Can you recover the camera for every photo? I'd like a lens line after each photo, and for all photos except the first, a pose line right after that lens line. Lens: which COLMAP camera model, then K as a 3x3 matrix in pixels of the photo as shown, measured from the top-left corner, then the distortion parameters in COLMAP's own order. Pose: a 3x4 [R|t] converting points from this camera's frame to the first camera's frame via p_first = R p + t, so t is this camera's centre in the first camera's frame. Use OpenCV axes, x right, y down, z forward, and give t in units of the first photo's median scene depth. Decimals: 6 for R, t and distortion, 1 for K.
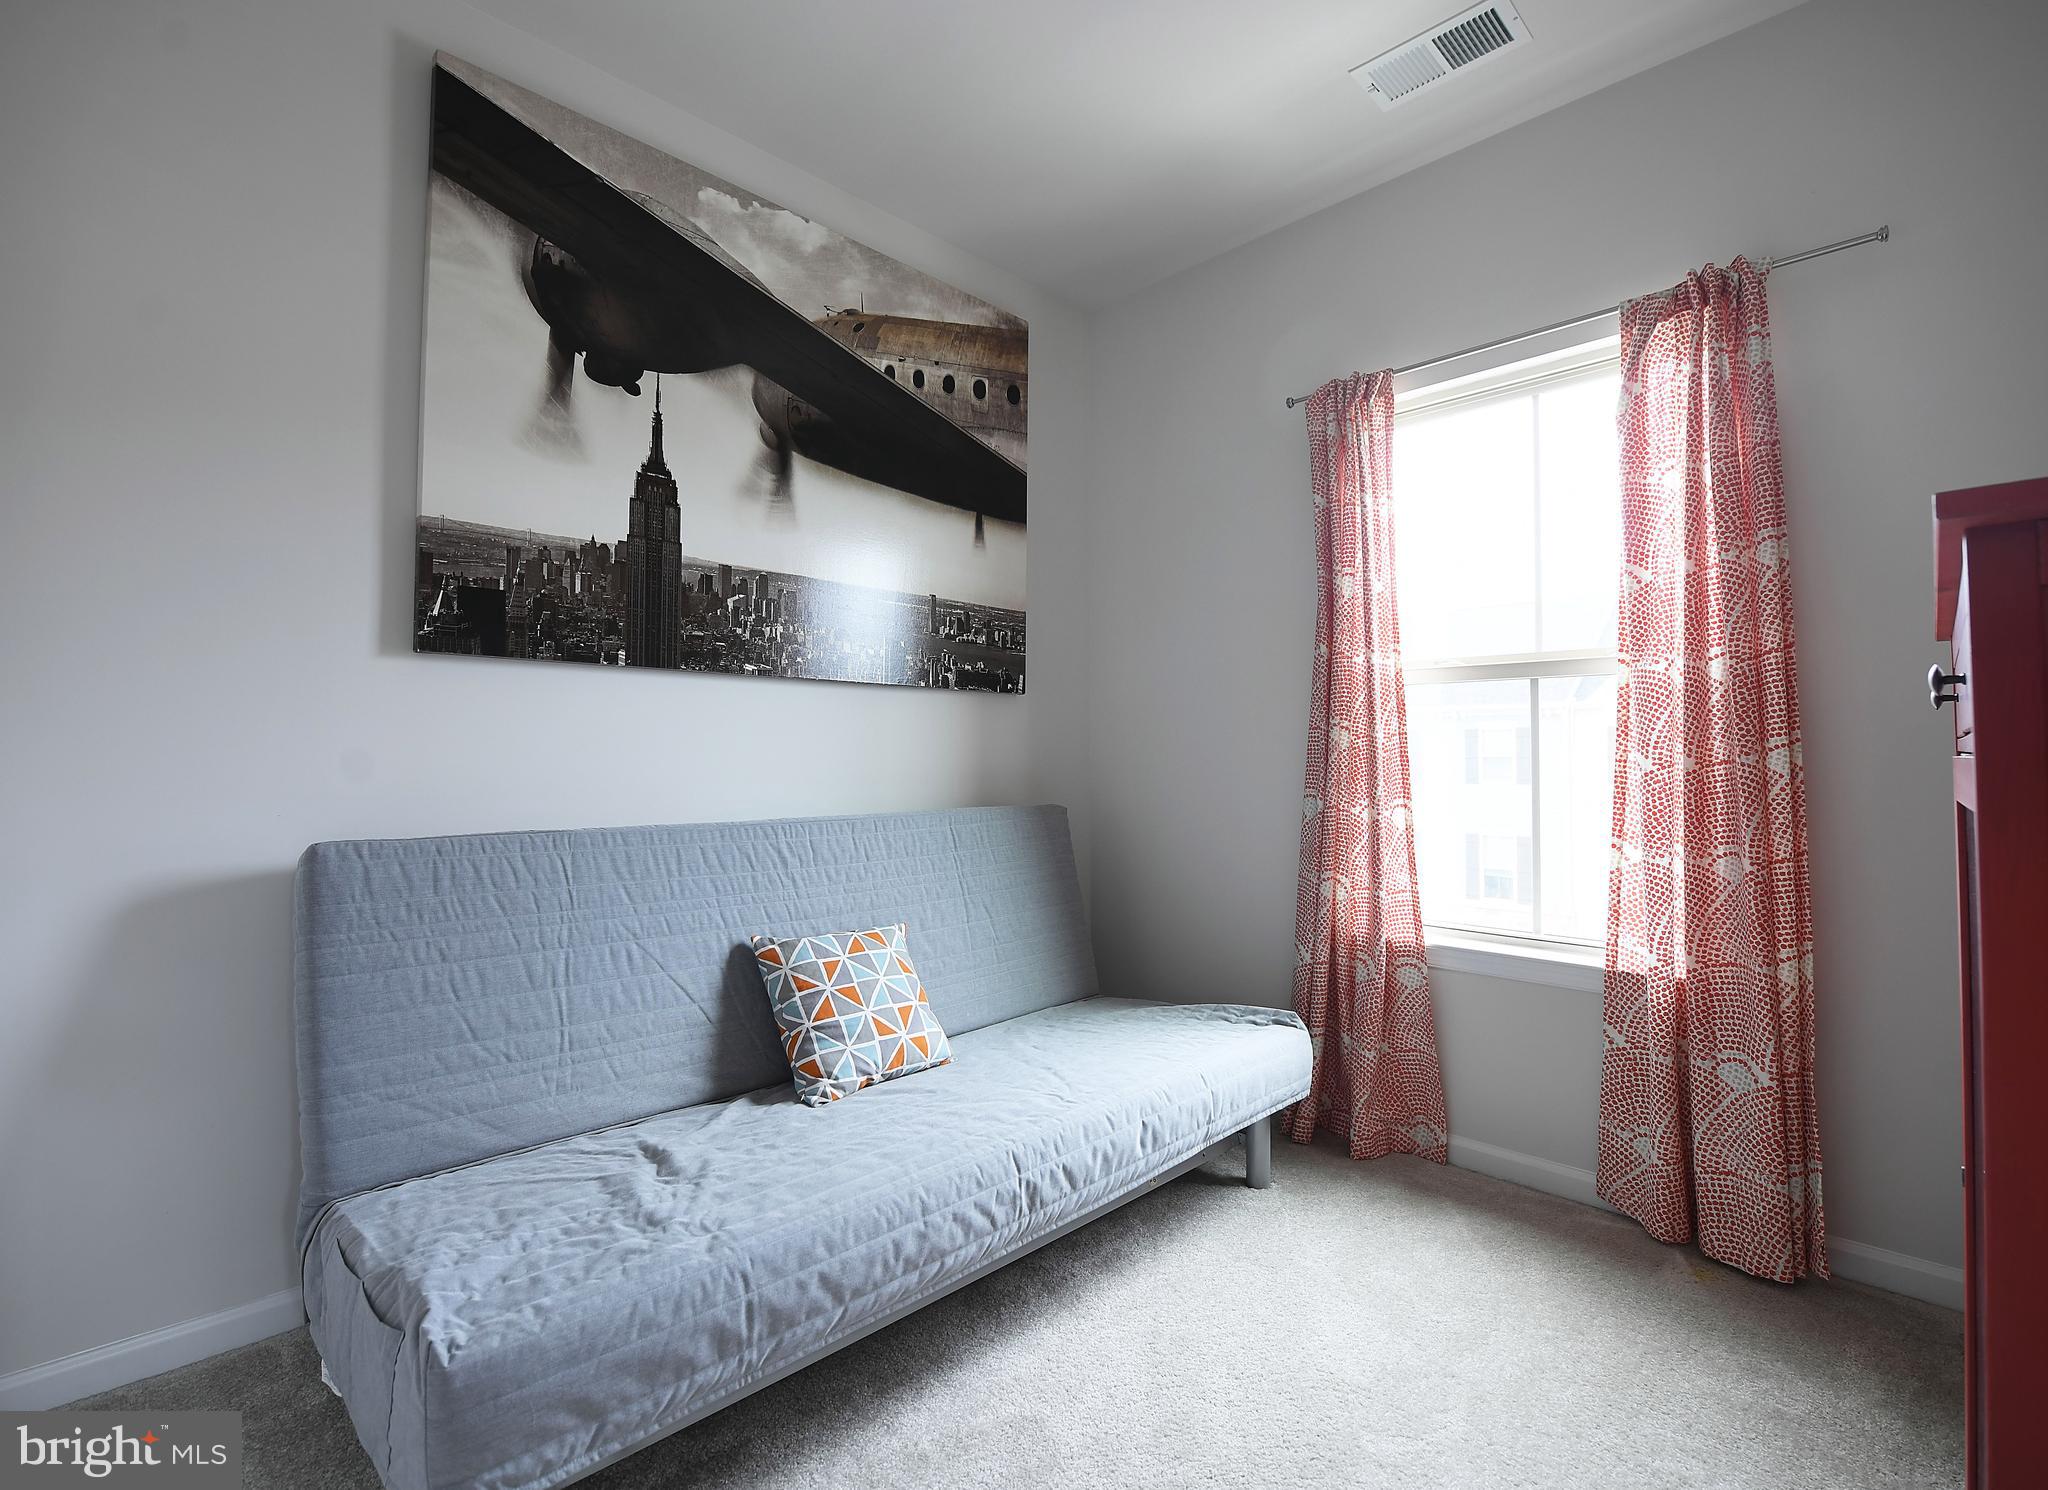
lens RADIAL K [[956.0, 0, 1026.8], [0, 956.0, 740.9], [0, 0, 1]] dist [-0.017770, -0.000161]
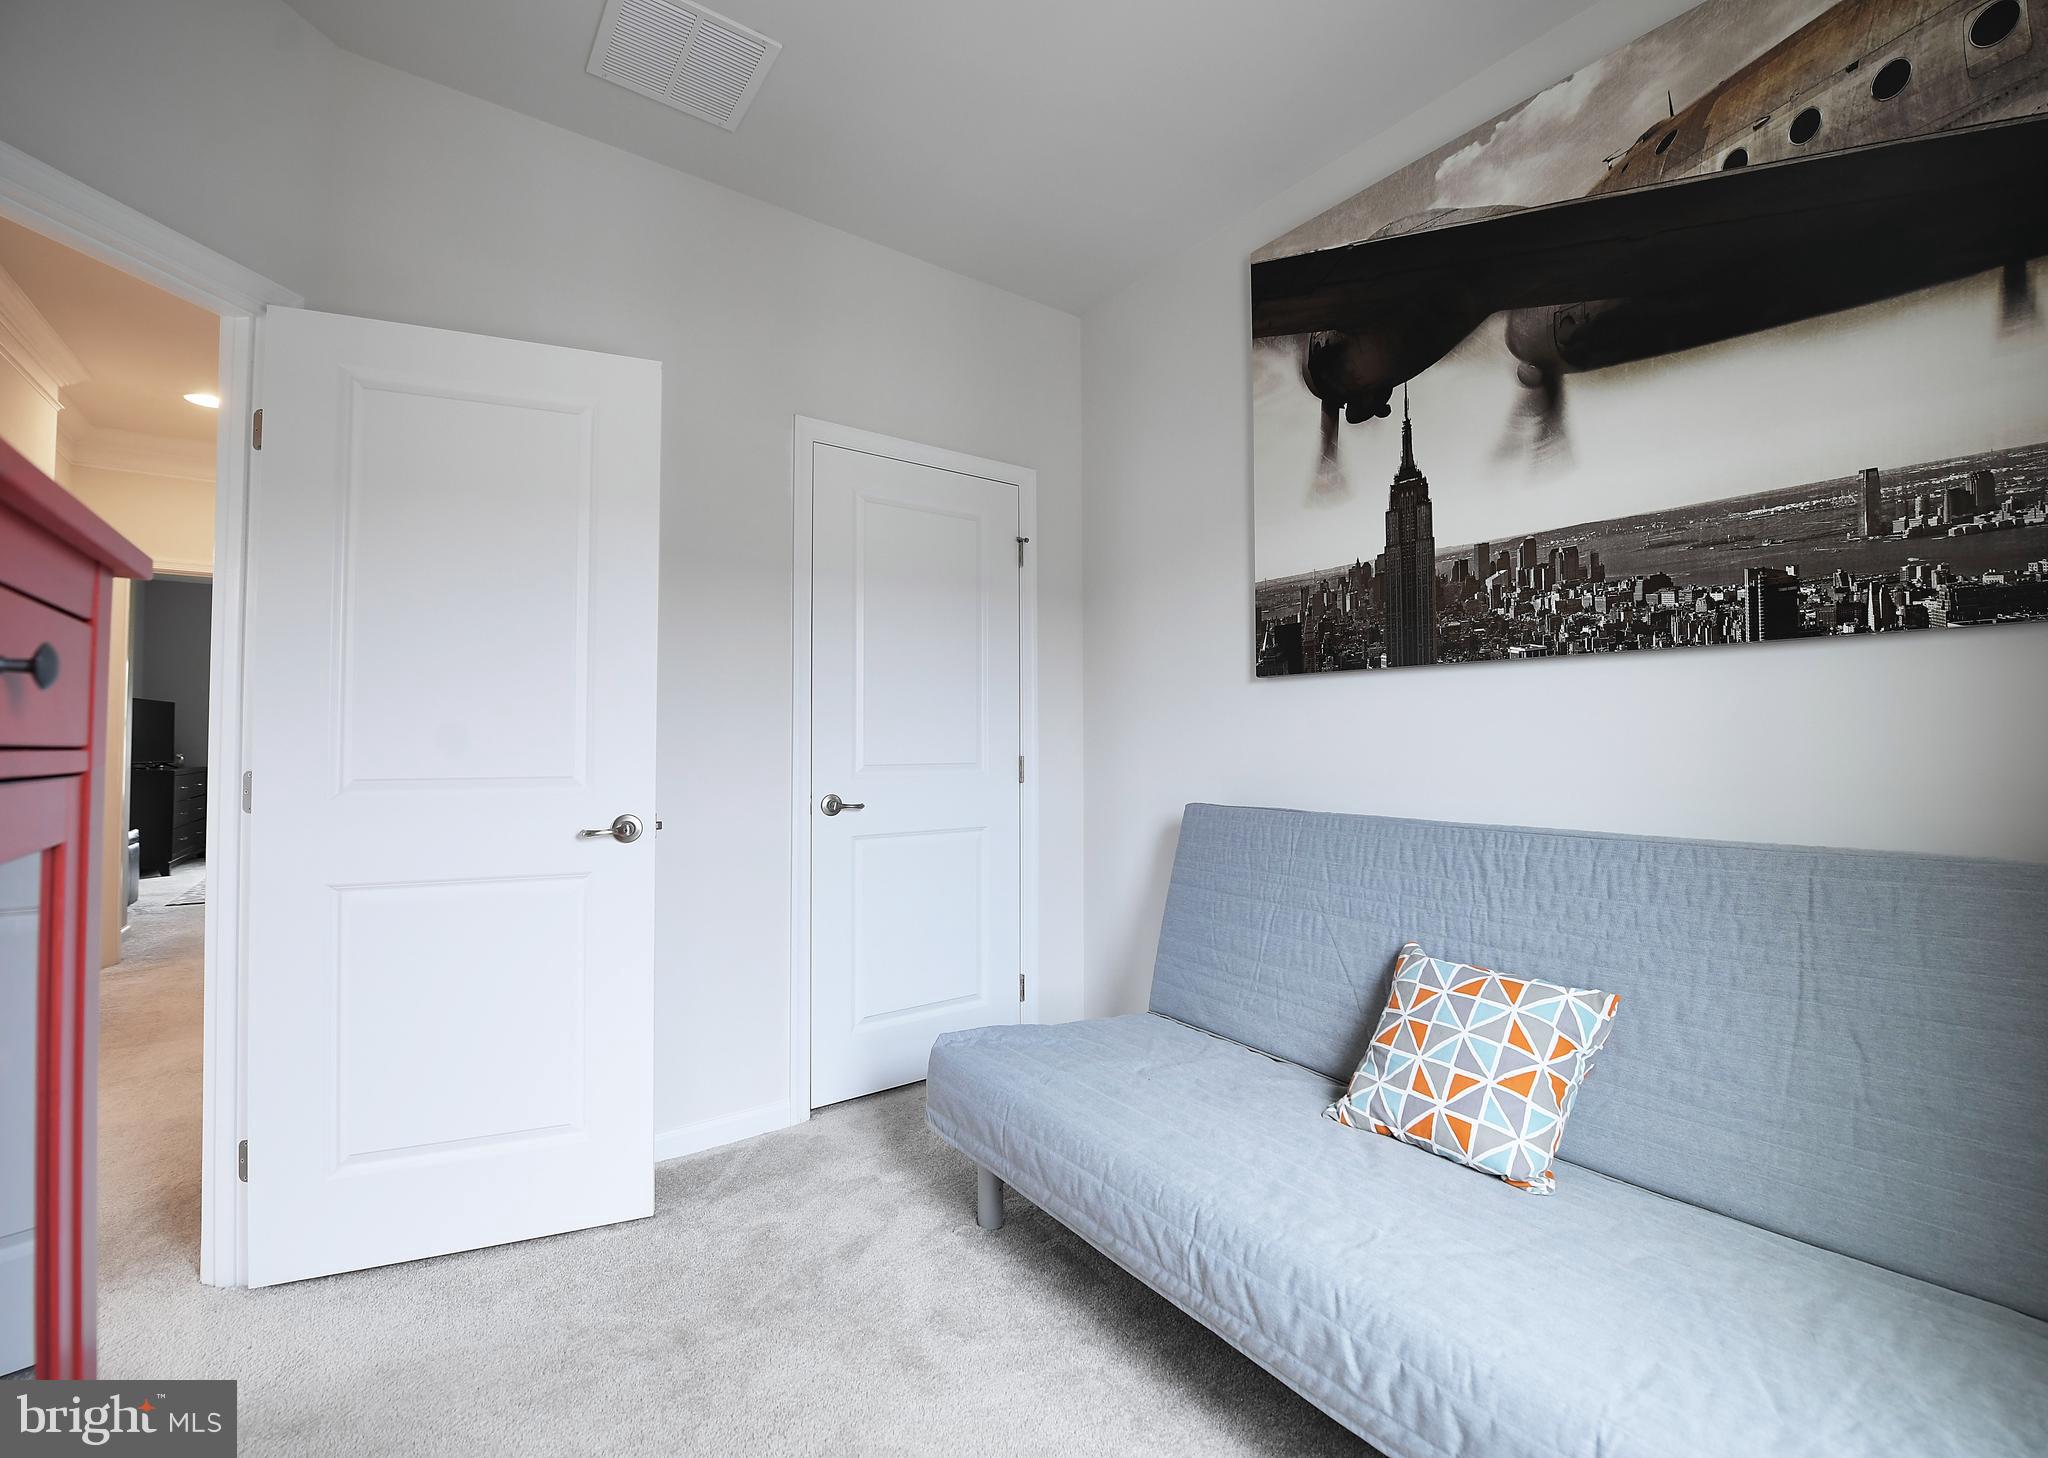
lens RADIAL K [[856.3, 0, 1027.5], [0, 856.3, 732.5], [0, 0, 1]] dist [-0.022767, -0.000497]
pose [[-0.157804, -0.013795, -0.987374, 0.599910], [0.017736, 0.999702, -0.016802, 0.003742], [0.987311, -0.020163, -0.157513, 0.746500]]
